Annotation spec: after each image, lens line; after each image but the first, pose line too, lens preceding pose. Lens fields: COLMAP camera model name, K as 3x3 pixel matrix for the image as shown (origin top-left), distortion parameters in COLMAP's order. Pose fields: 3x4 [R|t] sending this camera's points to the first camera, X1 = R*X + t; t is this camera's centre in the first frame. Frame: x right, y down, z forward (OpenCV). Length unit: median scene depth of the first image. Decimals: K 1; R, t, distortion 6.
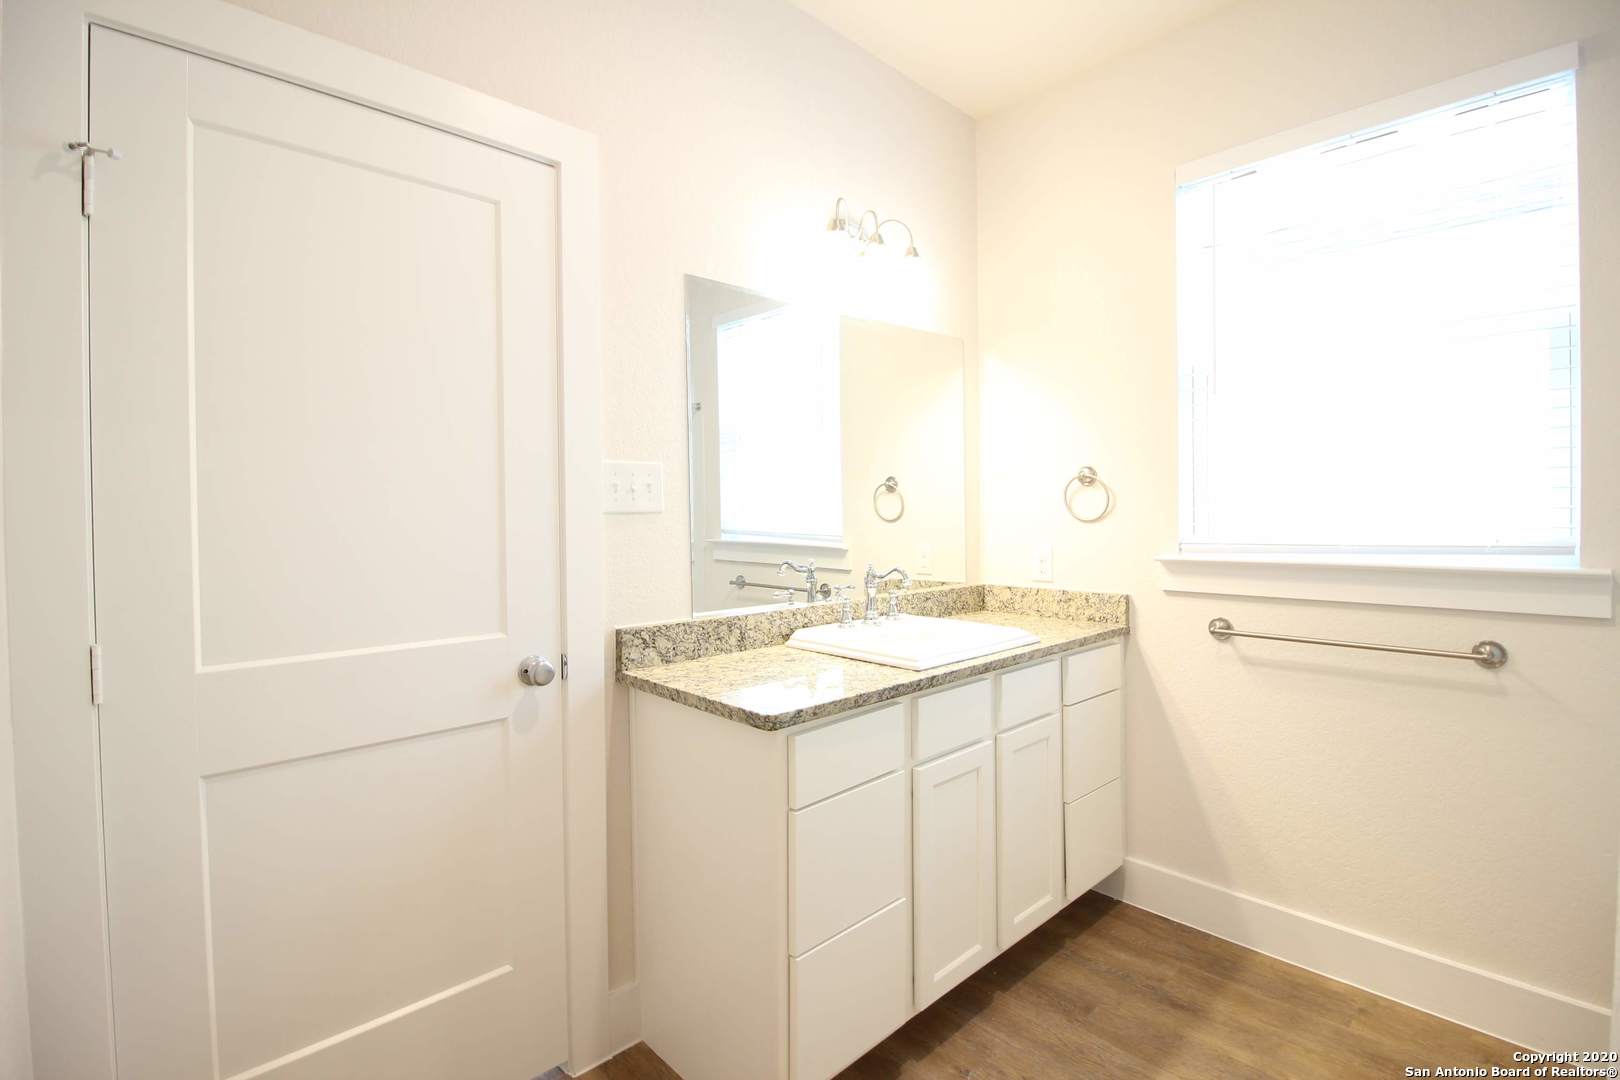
lens RADIAL K [[746.6, 0, 824.4], [0, 746.6, 533.9], [0, 0, 1]] dist [-0.067736, 0.000041]
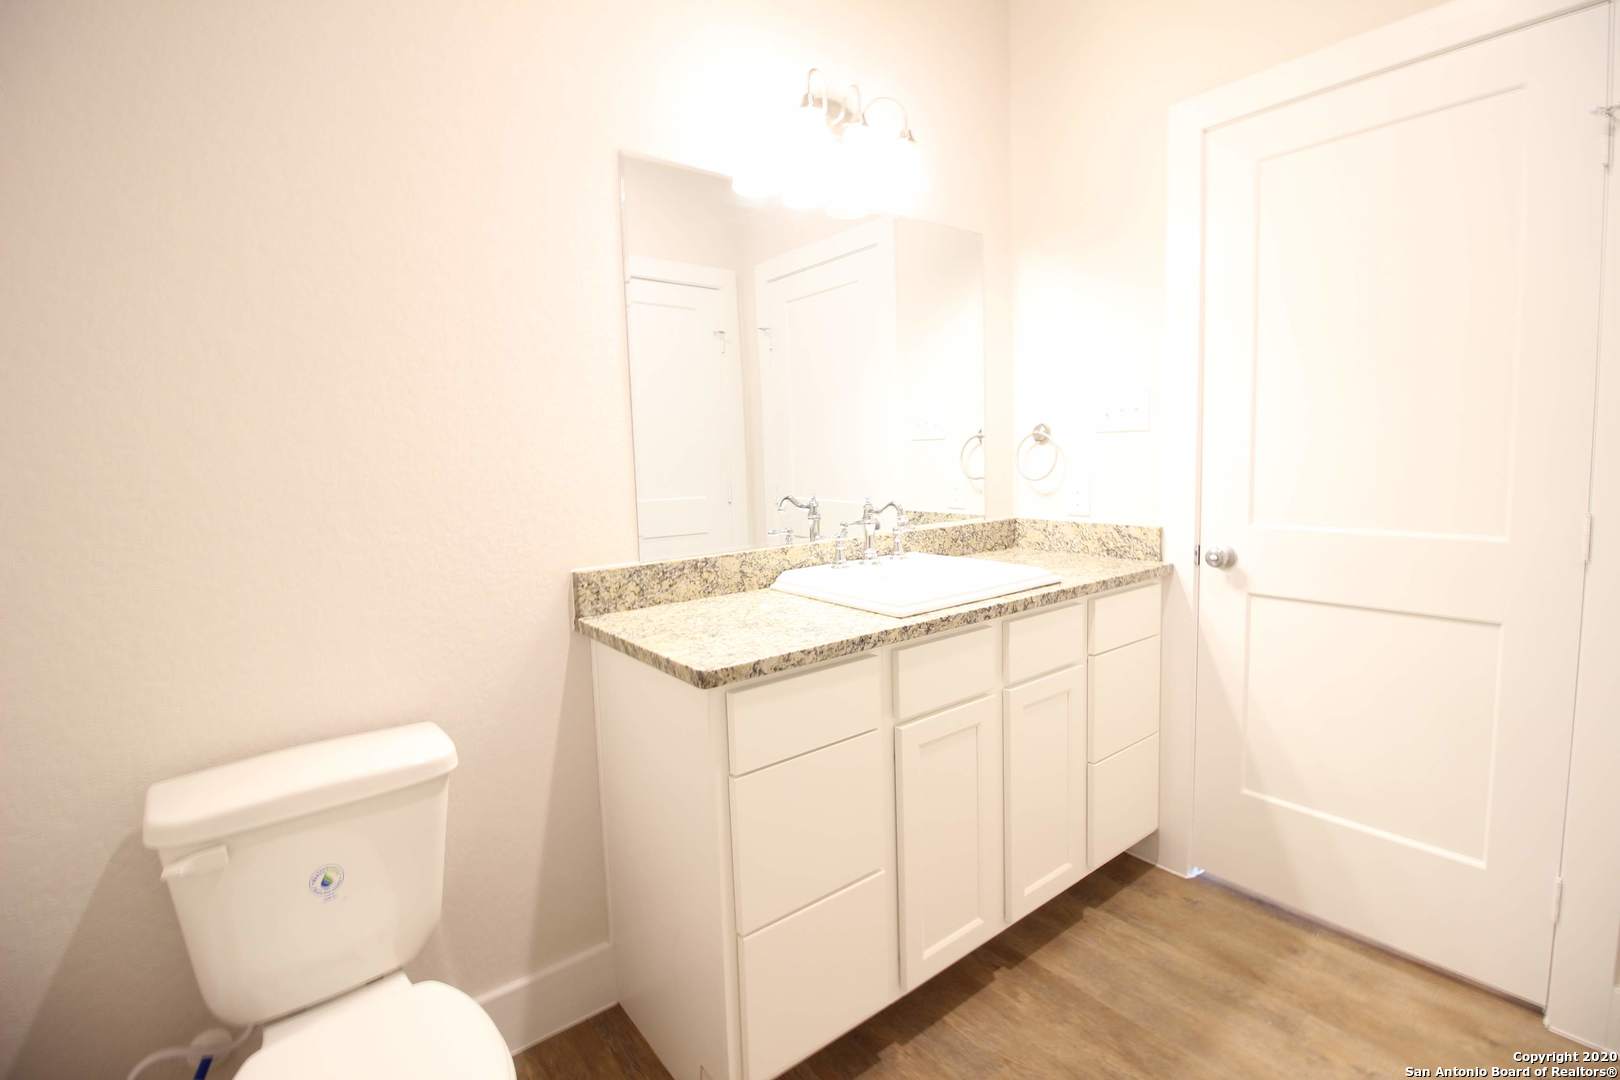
lens RADIAL K [[746.6, 0, 824.4], [0, 746.6, 533.9], [0, 0, 1]] dist [-0.067736, 0.000041]
pose [[0.995799, -0.011592, -0.090832, 0.107930], [0.019012, 0.996512, 0.081251, 0.011846], [0.089573, -0.082637, 0.992546, 0.123469]]
